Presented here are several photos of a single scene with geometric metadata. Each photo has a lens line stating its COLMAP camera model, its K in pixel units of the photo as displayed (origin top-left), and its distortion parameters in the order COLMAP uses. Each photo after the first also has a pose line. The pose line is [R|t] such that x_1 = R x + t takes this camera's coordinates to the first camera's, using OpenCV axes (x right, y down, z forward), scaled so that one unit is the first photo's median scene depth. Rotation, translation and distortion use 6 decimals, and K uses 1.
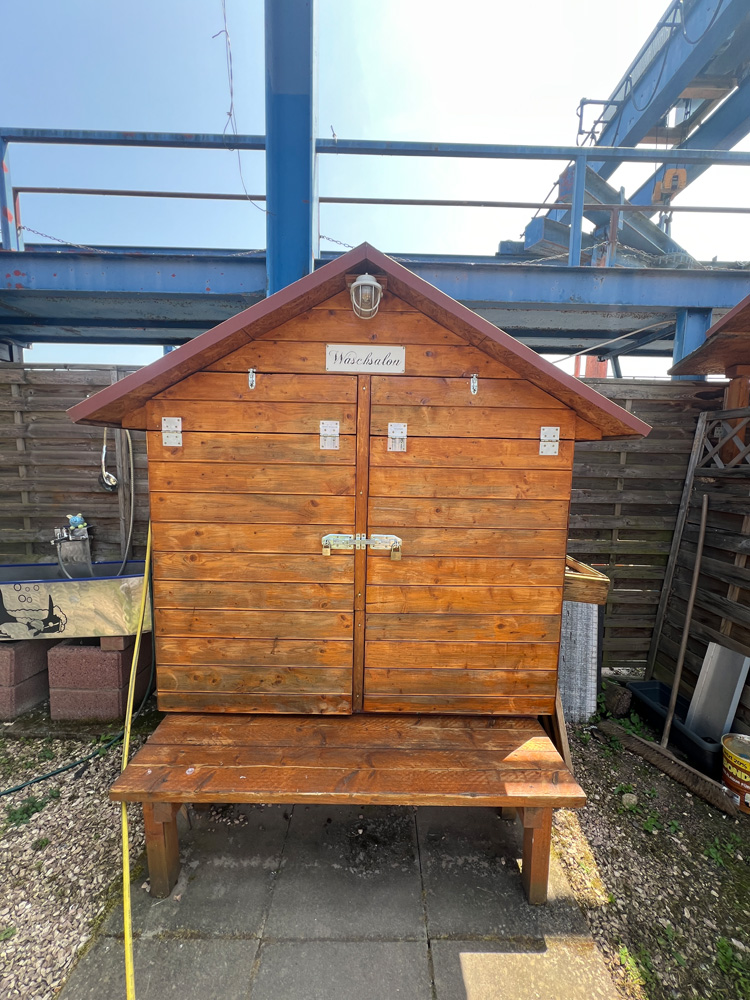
lens RADIAL K [[397.8, 0, 378.8], [0, 397.8, 496.3], [0, 0, 1]] dist [-0.001766, 0.000489]
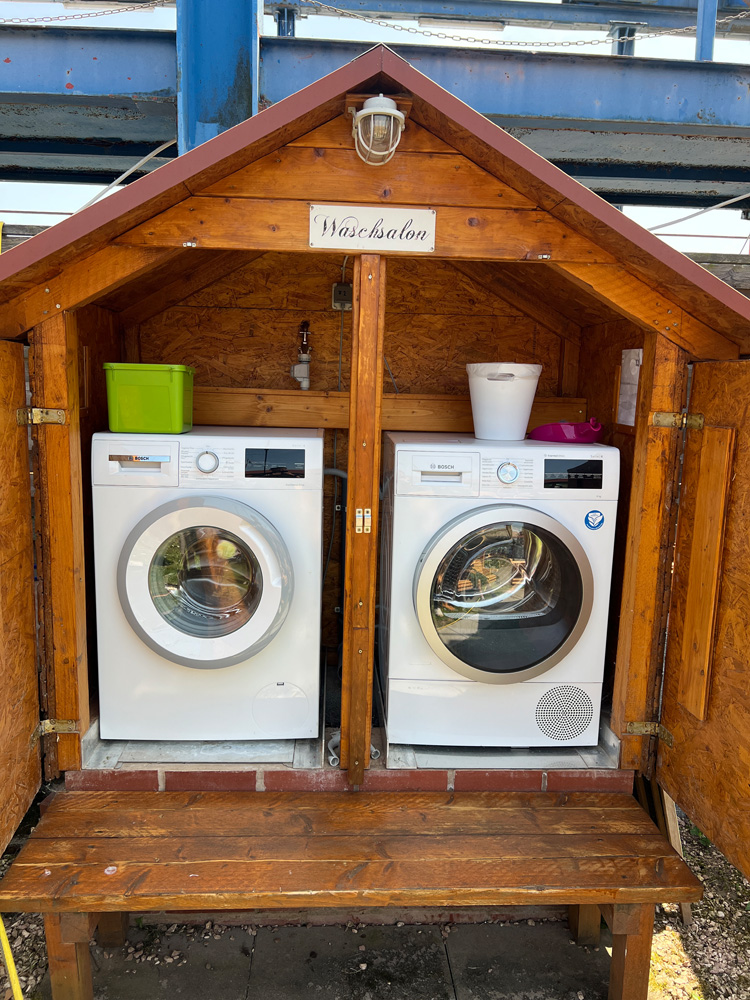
lens RADIAL K [[750.4, 0, 373.3], [0, 750.4, 501.3], [0, 0, 1]] dist [0.038306, -0.045758]
pose [[0.998725, -0.005059, 0.050230, -0.094200], [0.002414, 0.998614, 0.052572, 0.020596], [-0.050427, -0.052383, 0.997353, -0.206942]]
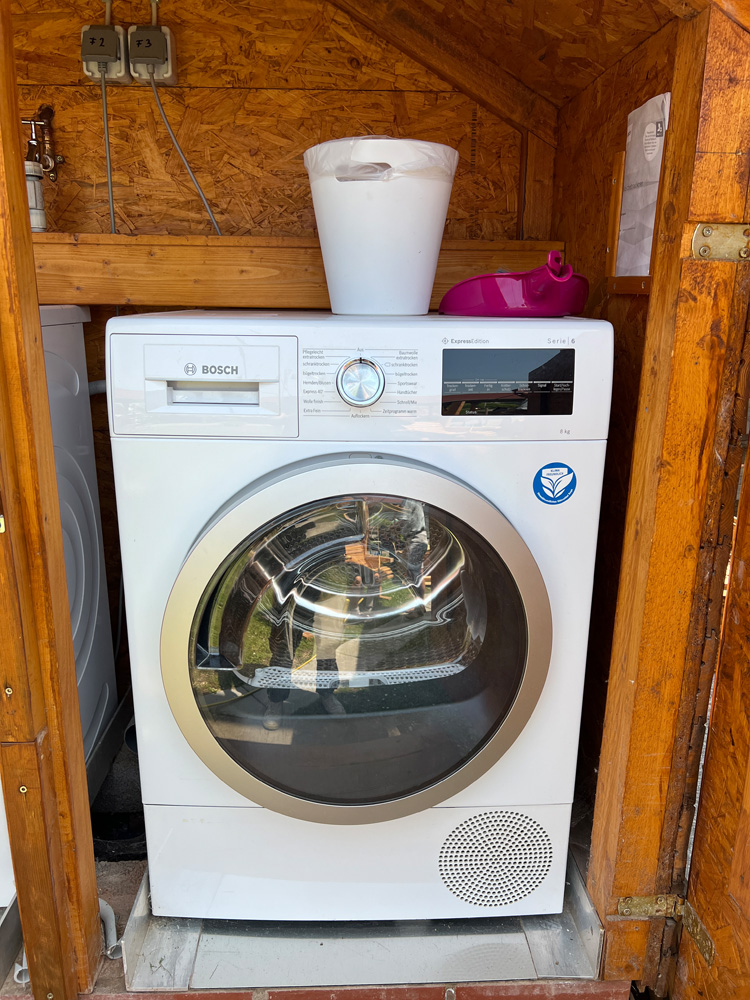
lens RADIAL K [[750.4, 0, 373.9], [0, 750.4, 503.4], [0, 0, 1]] dist [0.038306, -0.045758]
pose [[0.999485, -0.026626, 0.017925, 0.124862], [0.023128, 0.984651, 0.172998, 0.028968], [-0.022256, -0.172494, 0.984759, 0.310264]]
